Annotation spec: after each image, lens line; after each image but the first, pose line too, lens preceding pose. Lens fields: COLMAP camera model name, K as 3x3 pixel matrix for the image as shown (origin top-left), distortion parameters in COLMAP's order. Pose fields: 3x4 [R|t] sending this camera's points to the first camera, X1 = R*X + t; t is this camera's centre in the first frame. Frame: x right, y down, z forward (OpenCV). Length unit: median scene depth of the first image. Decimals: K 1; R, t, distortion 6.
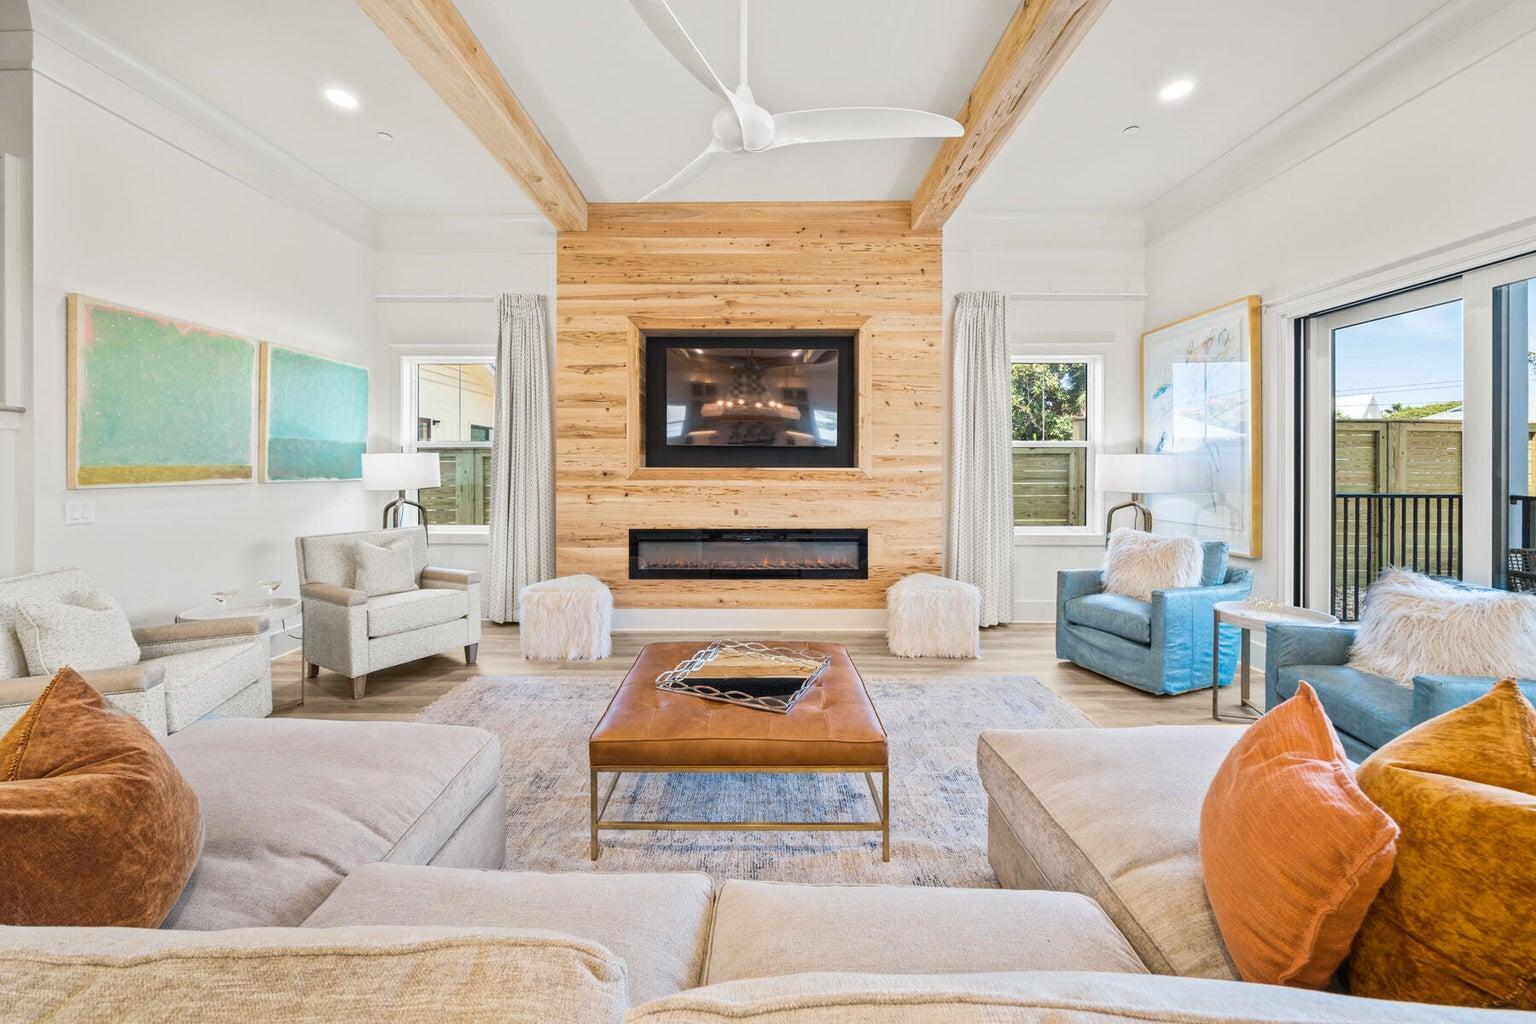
lens RADIAL K [[550.1, 0, 756.6], [0, 550.1, 467.6], [0, 0, 1]] dist [0.000053, -0.000034]
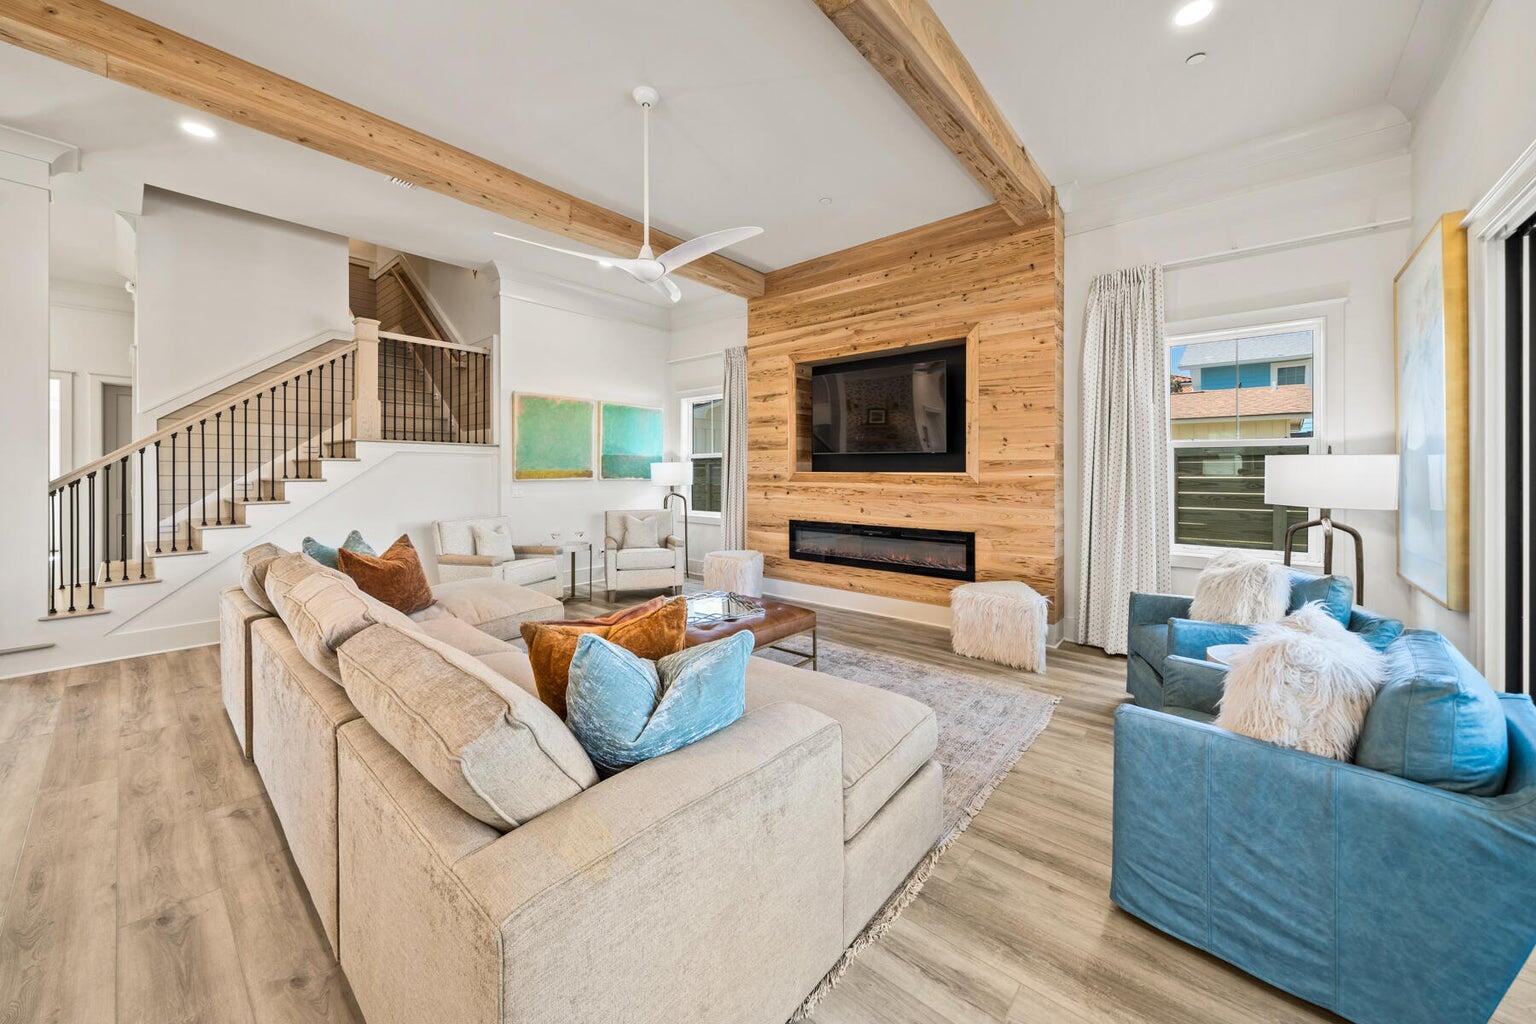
lens RADIAL K [[550.1, 0, 764.8], [0, 550.1, 472.4], [0, 0, 1]] dist [0.000053, -0.000034]
pose [[0.769272, 0.001733, -0.638920, 0.551177], [-0.001856, 0.999998, 0.000478, 0.000413], [0.638919, 0.000818, 0.769273, -0.028585]]
